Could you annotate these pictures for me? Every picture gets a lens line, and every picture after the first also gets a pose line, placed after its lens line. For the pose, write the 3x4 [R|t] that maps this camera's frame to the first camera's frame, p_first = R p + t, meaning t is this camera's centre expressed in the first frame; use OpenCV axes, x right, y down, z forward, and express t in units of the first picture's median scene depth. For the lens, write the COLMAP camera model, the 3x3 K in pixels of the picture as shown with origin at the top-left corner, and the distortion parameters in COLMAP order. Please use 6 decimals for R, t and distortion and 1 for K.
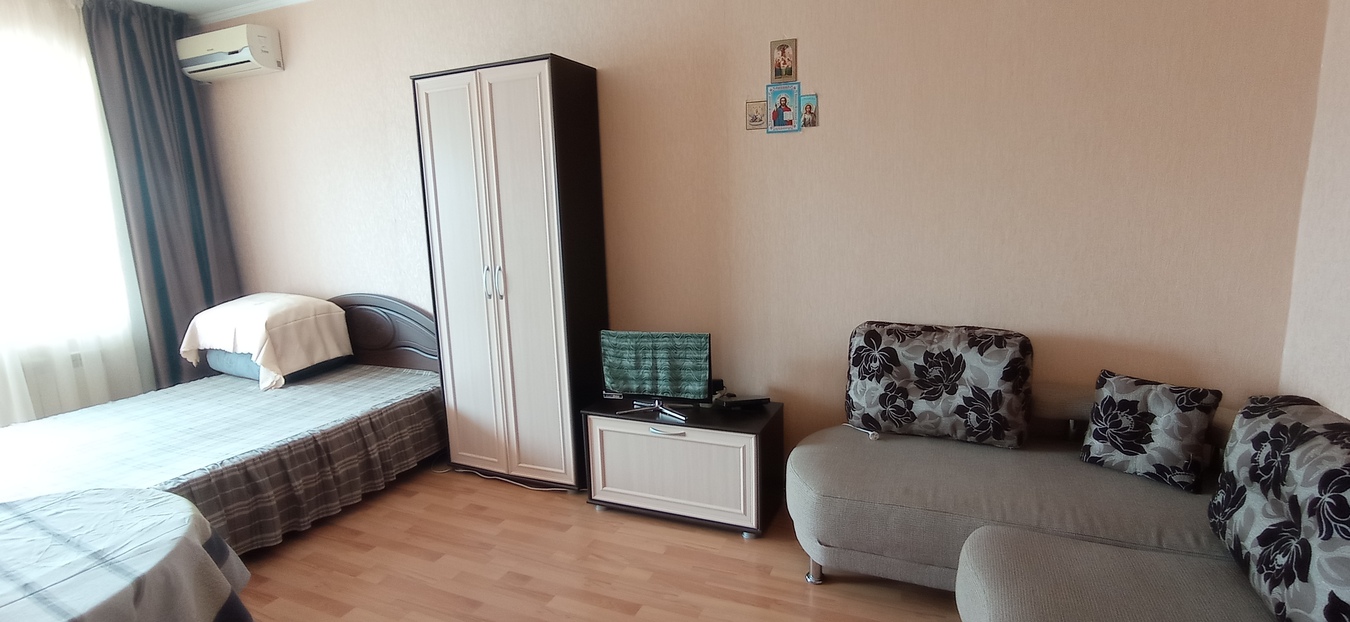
lens RADIAL K [[612.8, 0, 686.3], [0, 612.8, 307.4], [0, 0, 1]] dist [-0.032934, 0.019772]
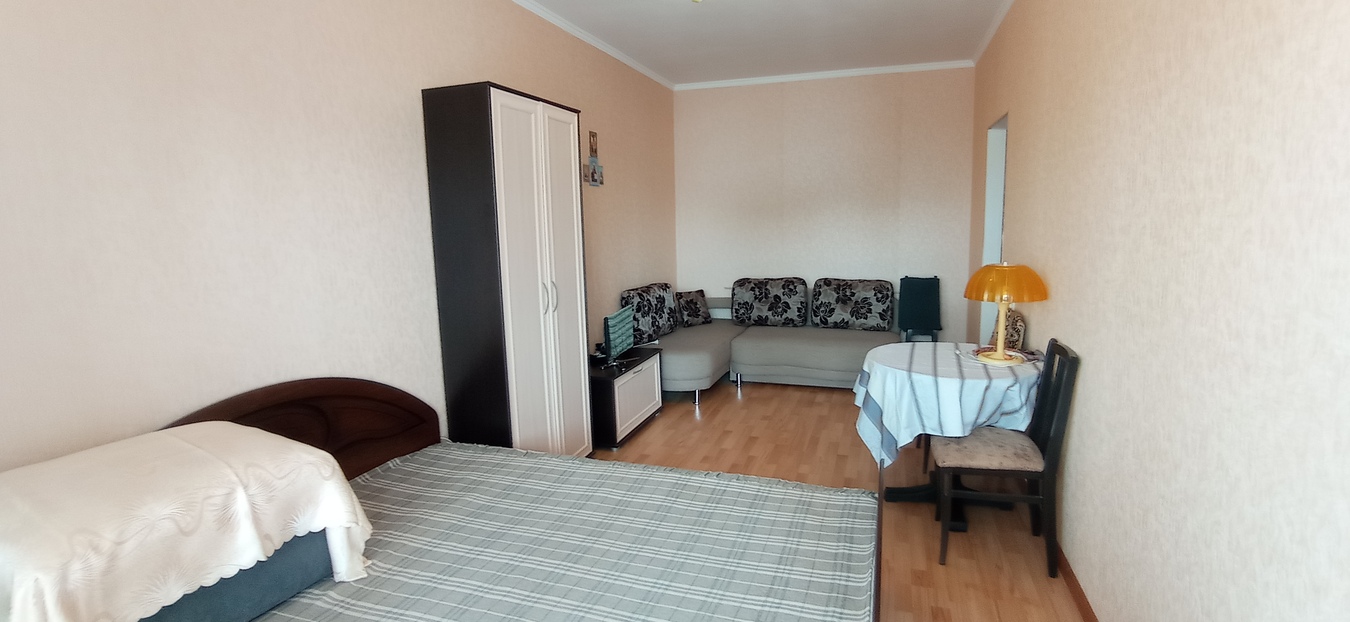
lens RADIAL K [[612.8, 0, 686.3], [0, 612.8, 307.4], [0, 0, 1]] dist [-0.032934, 0.019772]
pose [[-0.098426, -0.106568, 0.989422, -1.598282], [0.189277, 0.974095, 0.123746, -0.125789], [-0.976978, 0.199454, -0.075705, 0.975182]]
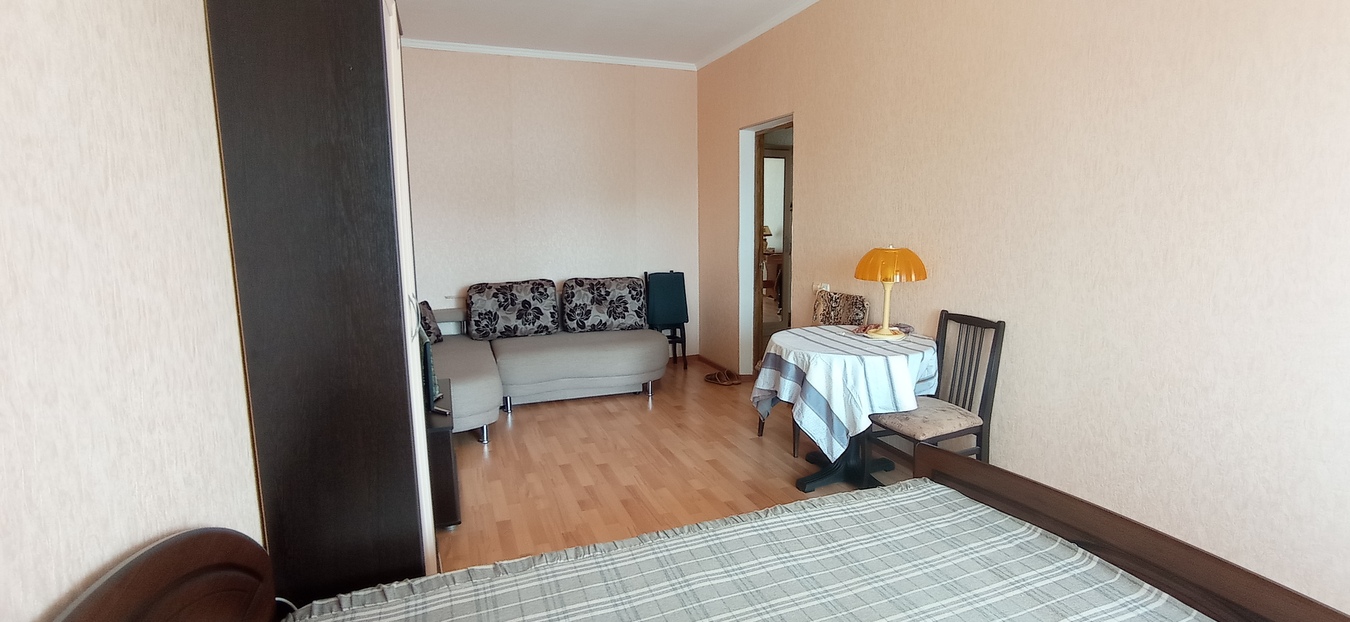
lens RADIAL K [[612.8, 0, 686.3], [0, 612.8, 307.4], [0, 0, 1]] dist [-0.032934, 0.019772]
pose [[-0.714597, -0.060850, 0.696885, -1.139893], [0.147748, 0.960607, 0.235380, -0.186704], [-0.683756, 0.271165, -0.677457, 1.427132]]
